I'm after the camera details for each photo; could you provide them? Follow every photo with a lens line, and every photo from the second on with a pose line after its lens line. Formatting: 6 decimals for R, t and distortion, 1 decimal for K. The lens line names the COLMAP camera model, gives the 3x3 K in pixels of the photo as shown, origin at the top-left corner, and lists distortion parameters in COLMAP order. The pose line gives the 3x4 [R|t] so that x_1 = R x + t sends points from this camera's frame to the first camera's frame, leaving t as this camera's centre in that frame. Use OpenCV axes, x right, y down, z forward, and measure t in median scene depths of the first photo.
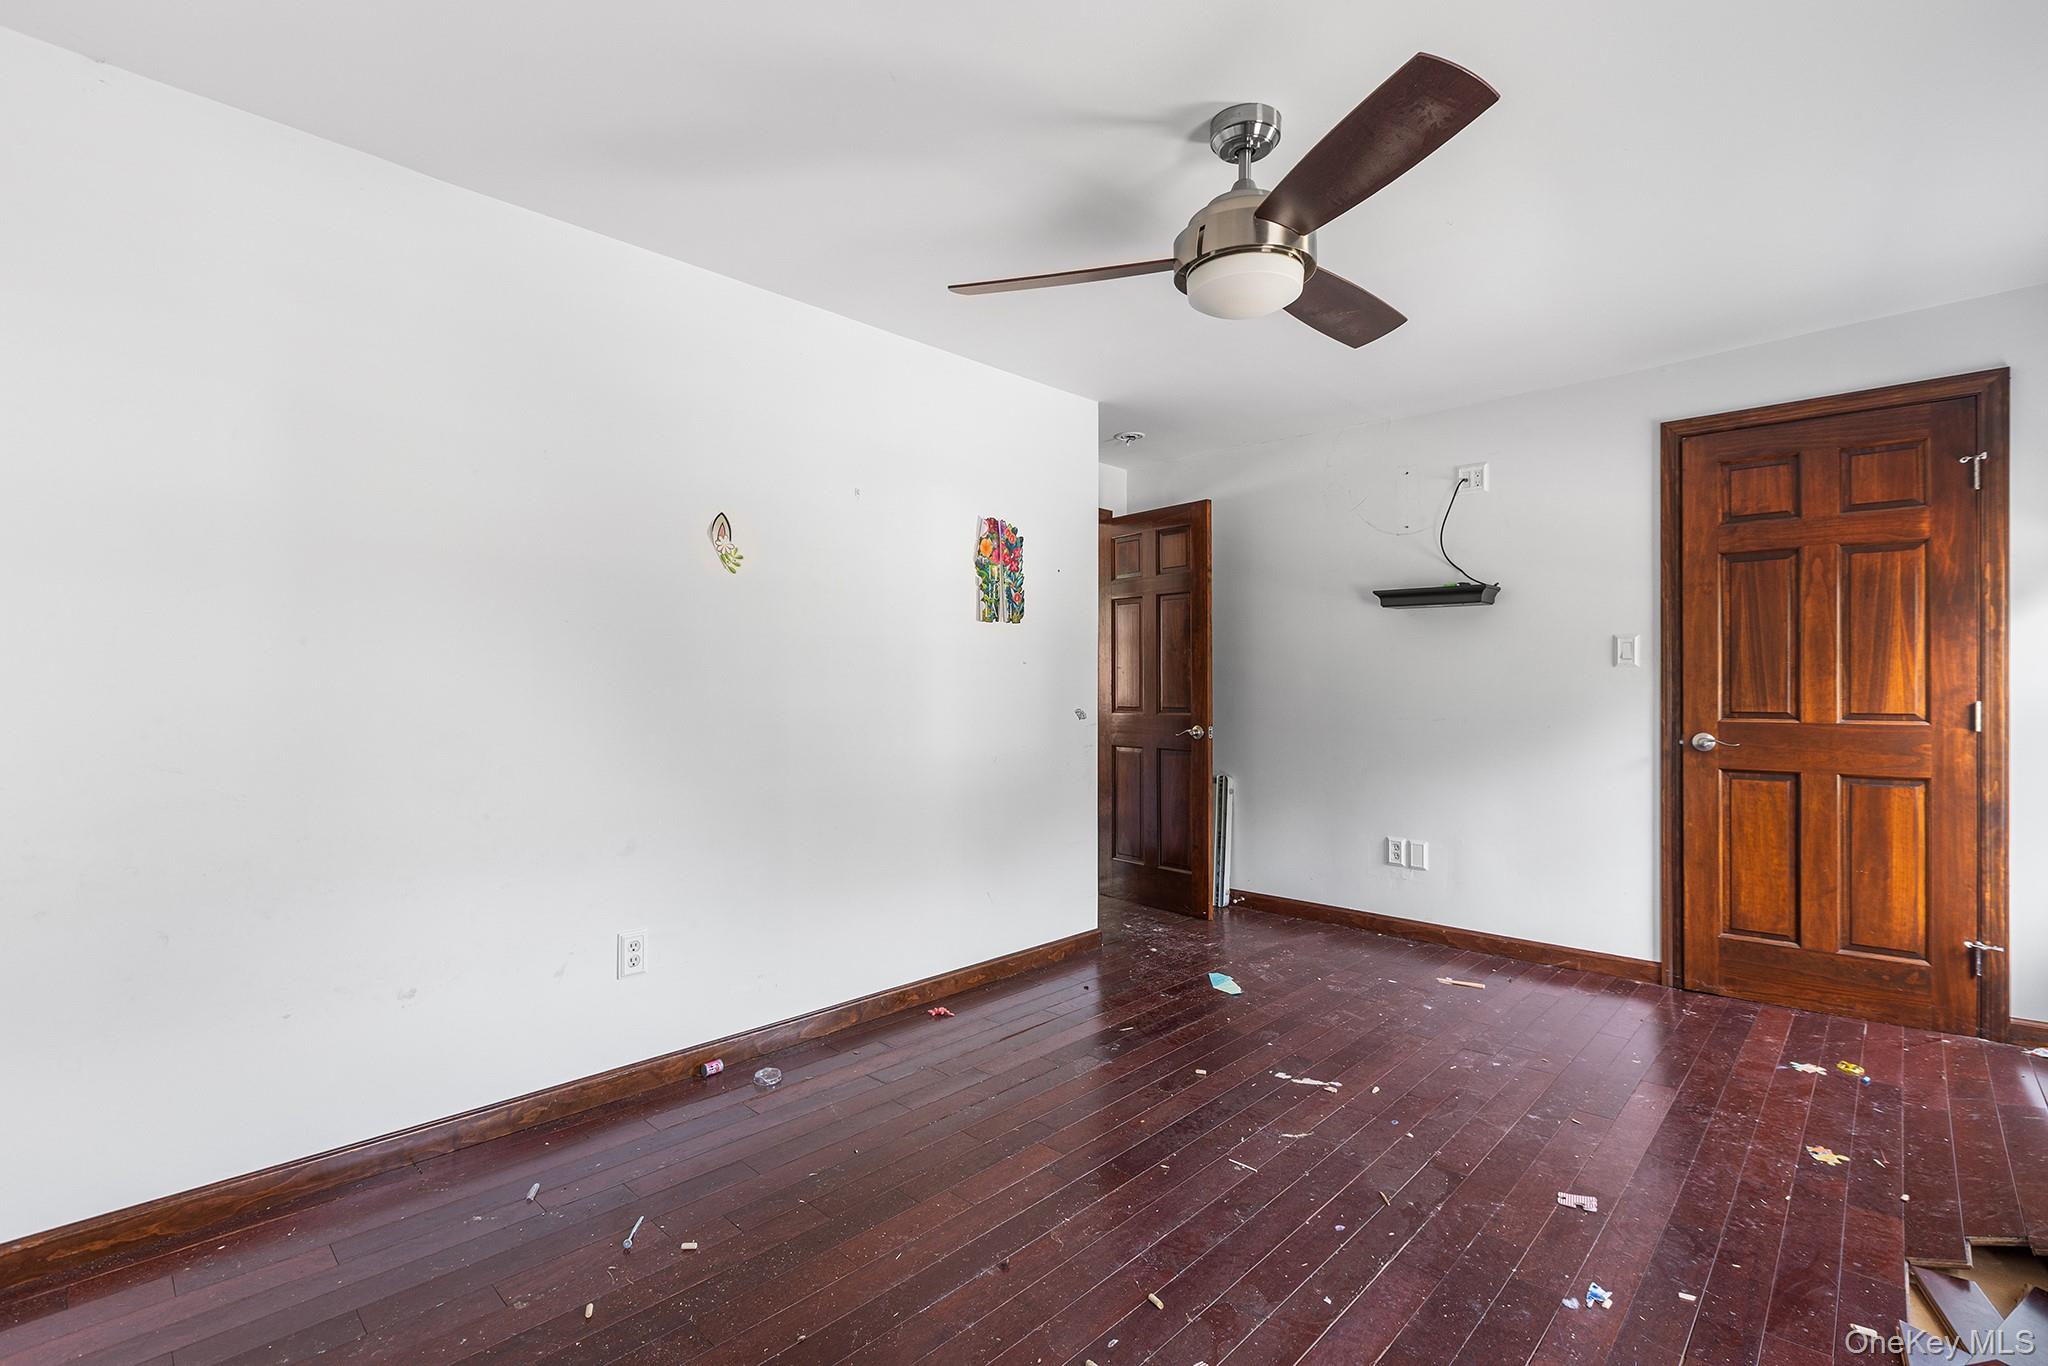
lens RADIAL K [[913.9, 0, 1021.7], [0, 913.9, 686.7], [0, 0, 1]] dist [-0.000902, -0.000076]
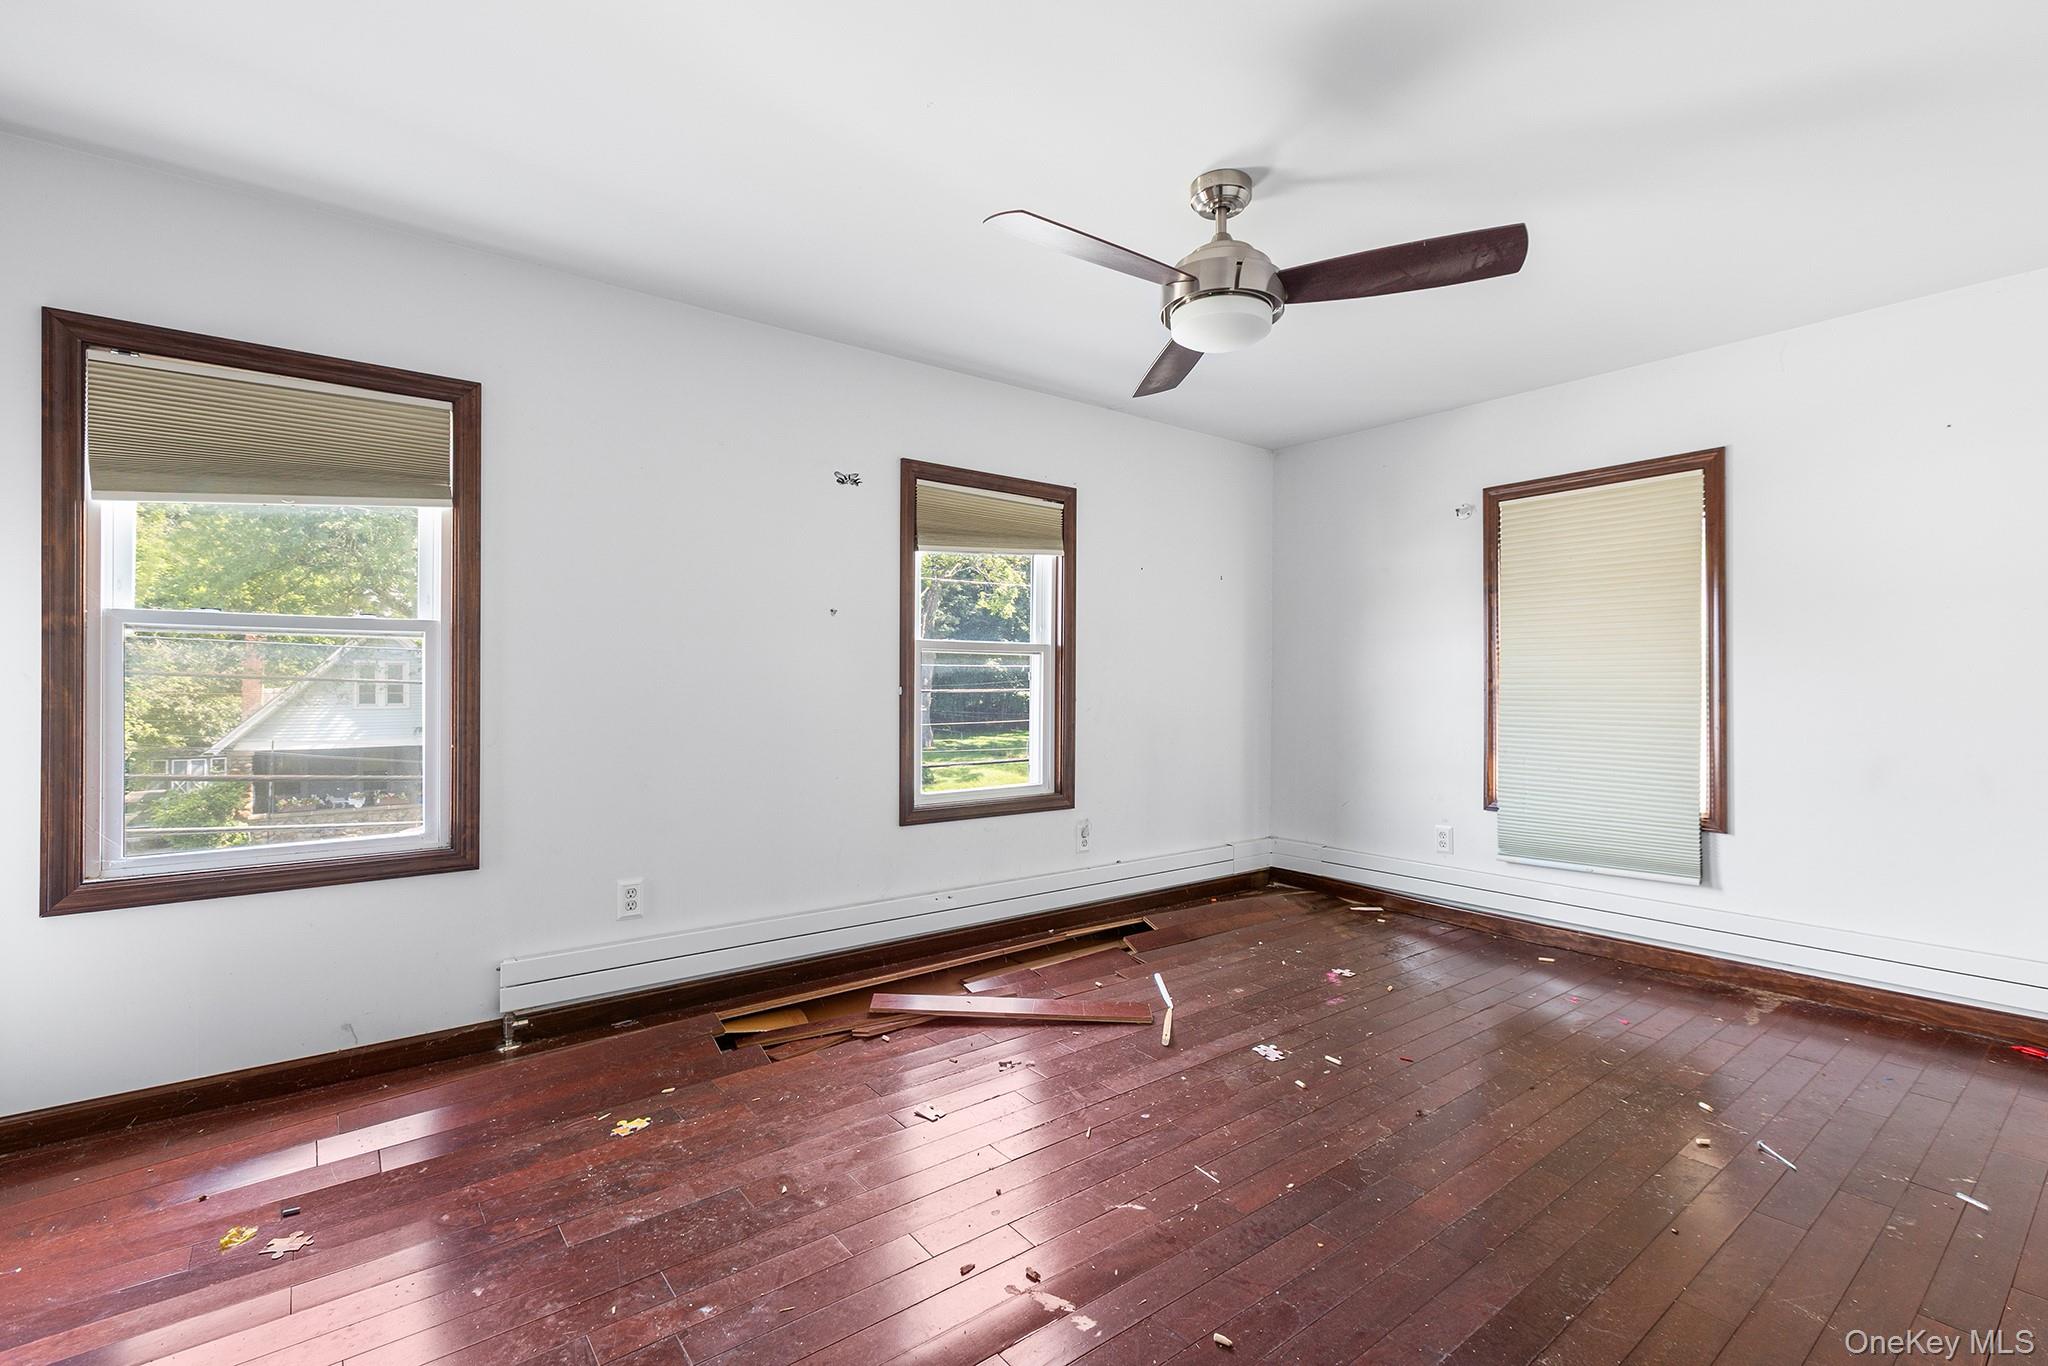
lens RADIAL K [[913.9, 0, 1027.6], [0, 913.9, 683.1], [0, 0, 1]] dist [-0.000902, -0.000076]
pose [[-0.990158, 0.000204, 0.139951, 0.299257], [-0.000320, 0.999993, -0.003727, 0.017266], [-0.139951, -0.003735, -0.990151, 2.002298]]
